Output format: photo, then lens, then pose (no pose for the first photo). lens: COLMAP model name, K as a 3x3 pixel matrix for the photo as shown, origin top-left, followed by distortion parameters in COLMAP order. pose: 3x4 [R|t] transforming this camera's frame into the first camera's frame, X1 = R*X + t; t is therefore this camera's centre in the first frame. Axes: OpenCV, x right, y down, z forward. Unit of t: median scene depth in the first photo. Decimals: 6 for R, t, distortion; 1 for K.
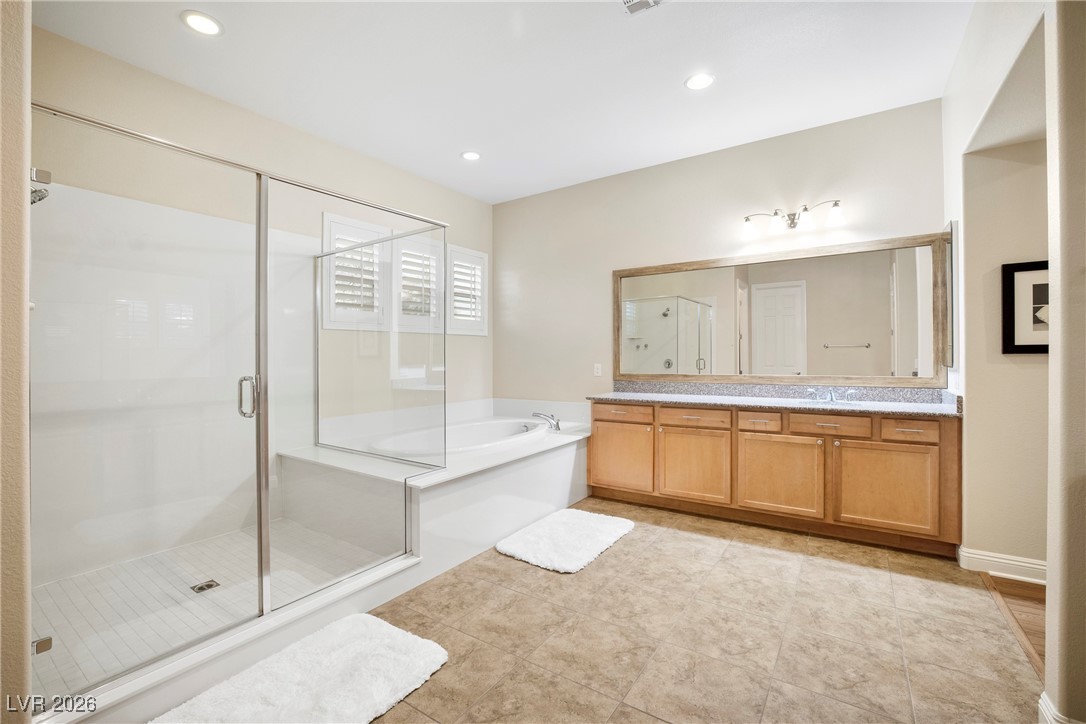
lens RADIAL K [[464.8, 0, 531.6], [0, 464.8, 357.1], [0, 0, 1]] dist [-0.058643, 0.018746]
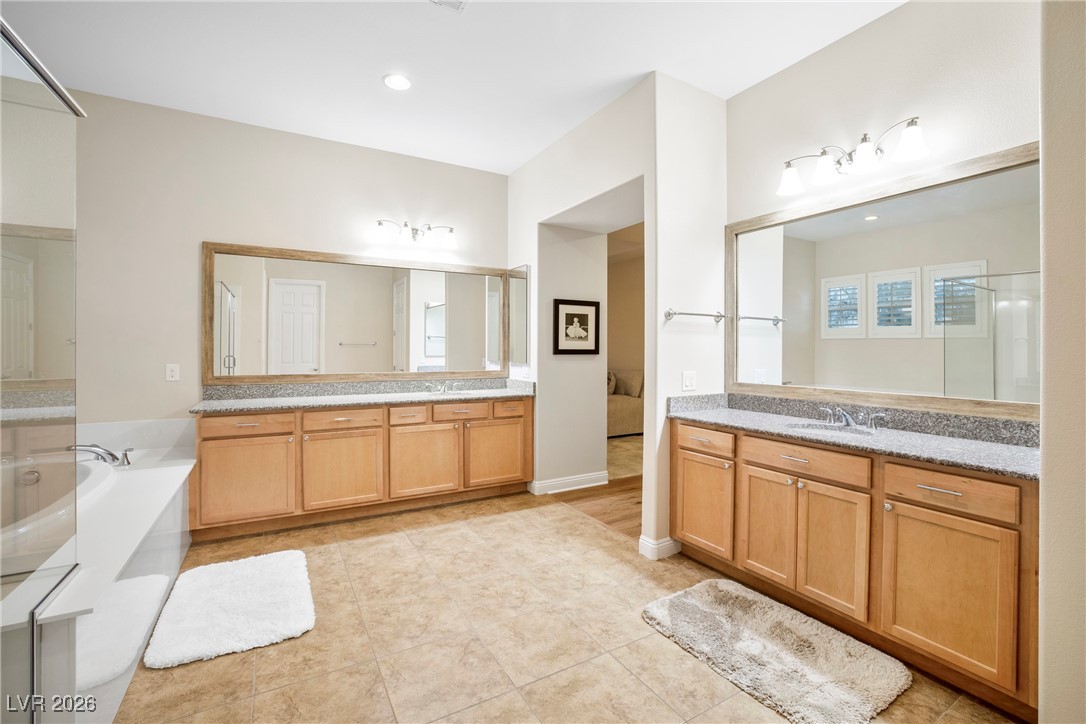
lens RADIAL K [[467.5, 0, 539.0], [0, 467.5, 352.3], [0, 0, 1]] dist [-0.053401, 0.017748]
pose [[0.421902, 0.008373, 0.906603, -0.413935], [-0.004838, 0.999964, -0.006983, -0.002453], [-0.906628, -0.001440, 0.421928, 0.284521]]
